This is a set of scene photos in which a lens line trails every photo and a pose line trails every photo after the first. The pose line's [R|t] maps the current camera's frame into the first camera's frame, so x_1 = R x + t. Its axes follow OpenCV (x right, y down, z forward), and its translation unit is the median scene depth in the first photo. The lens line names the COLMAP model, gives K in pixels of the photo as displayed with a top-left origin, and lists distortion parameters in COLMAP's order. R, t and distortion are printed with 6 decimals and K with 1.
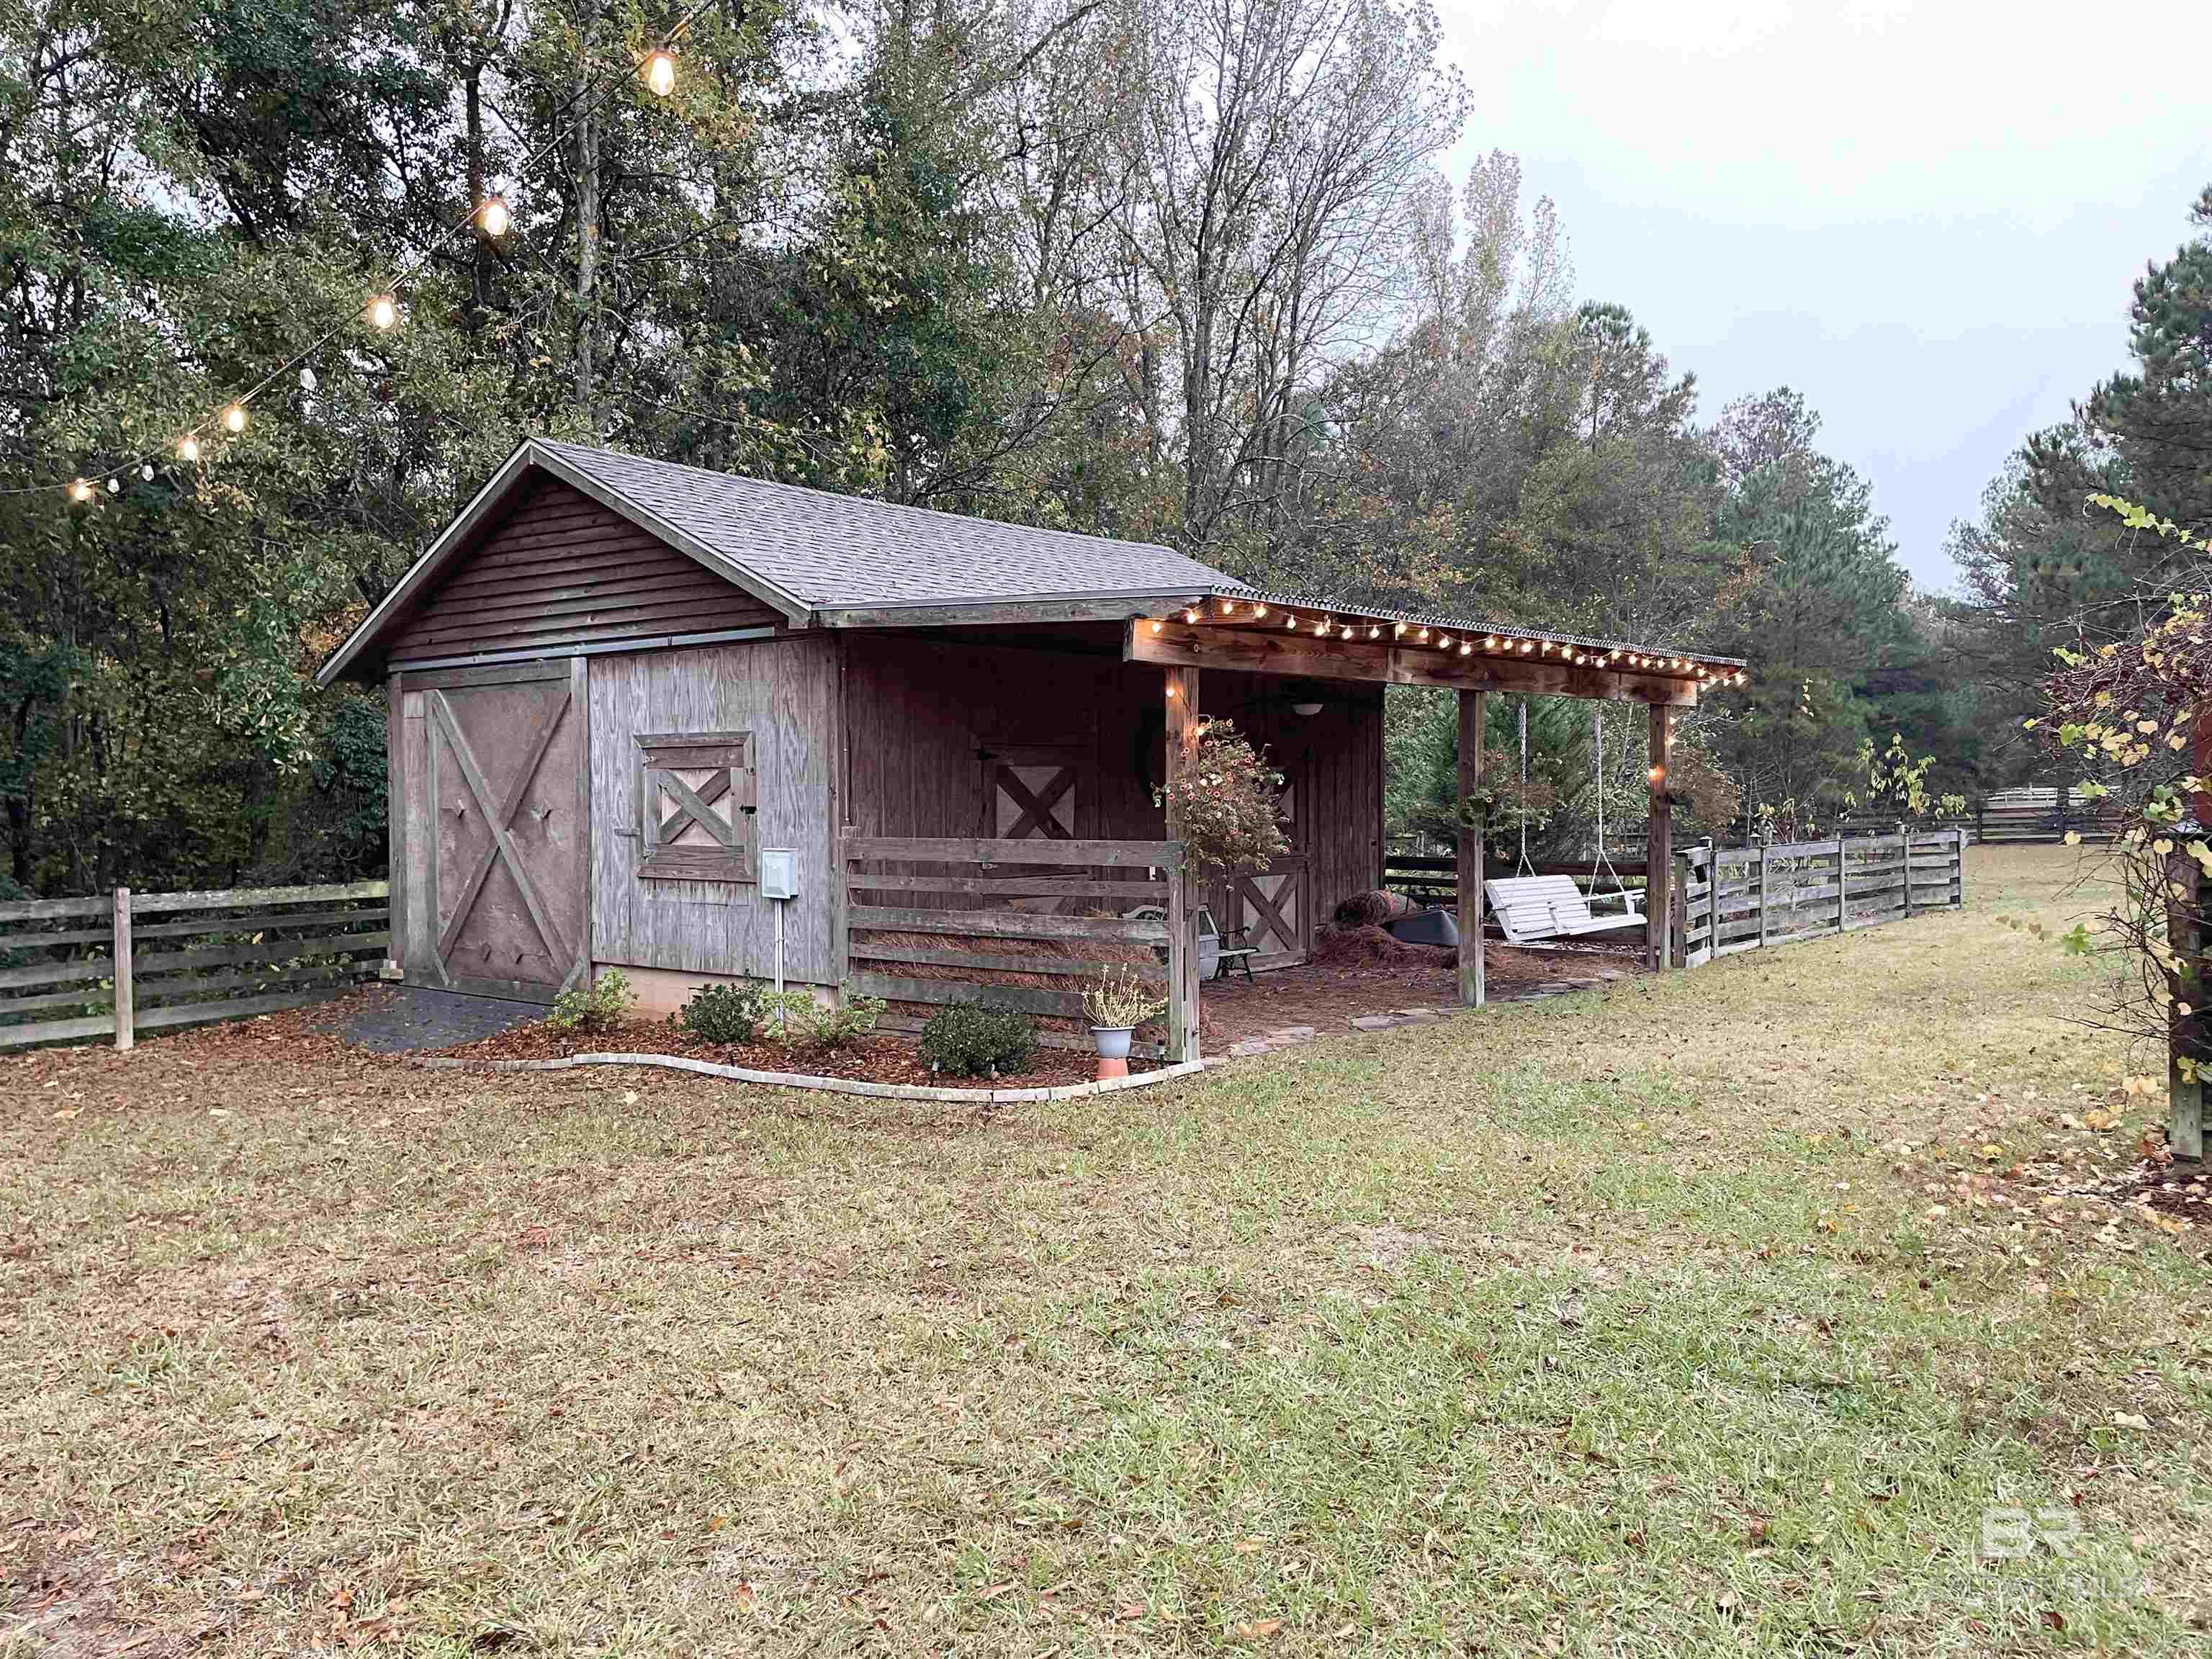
lens RADIAL K [[1677.4, 0, 1098.9], [0, 1677.4, 816.0], [0, 0, 1]] dist [0.076048, -0.098838]
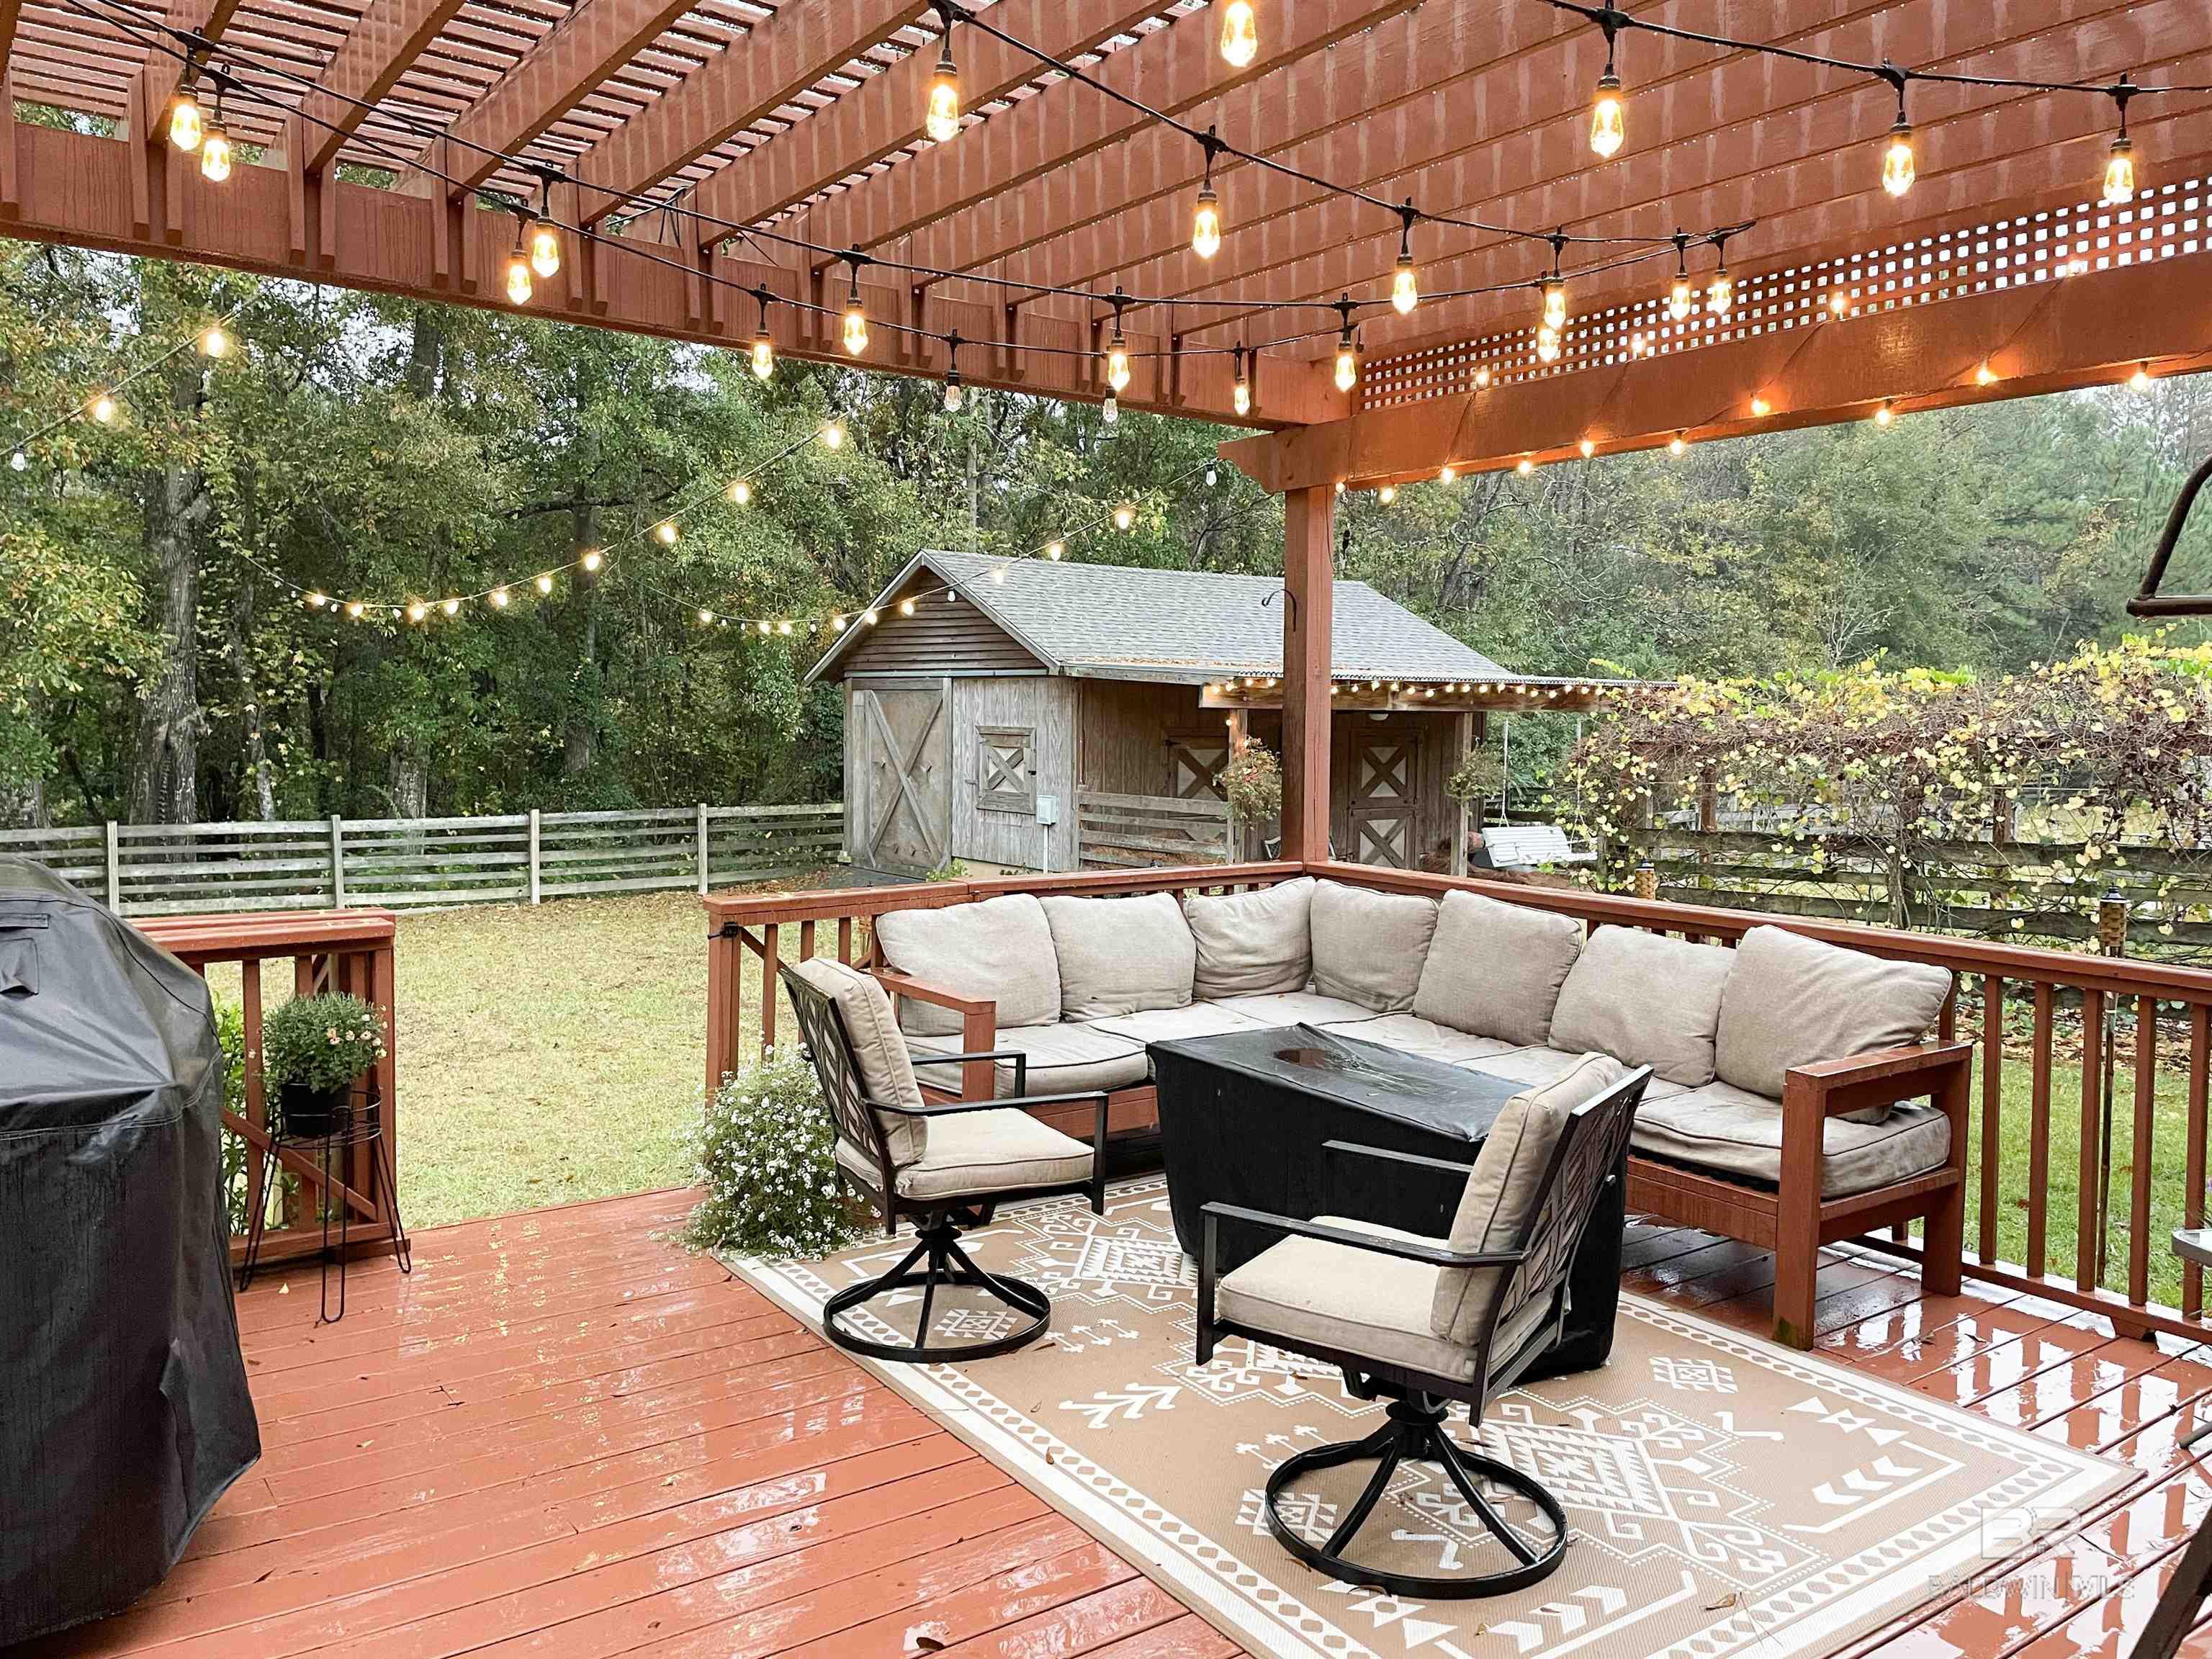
lens RADIAL K [[1677.4, 0, 1105.1], [0, 1677.4, 832.0], [0, 0, 1]] dist [0.076048, -0.098838]
pose [[0.969412, 0.037819, -0.242508, 0.257483], [-0.024160, 0.997962, 0.059052, -0.041696], [0.244248, -0.051387, 0.968350, -0.595907]]
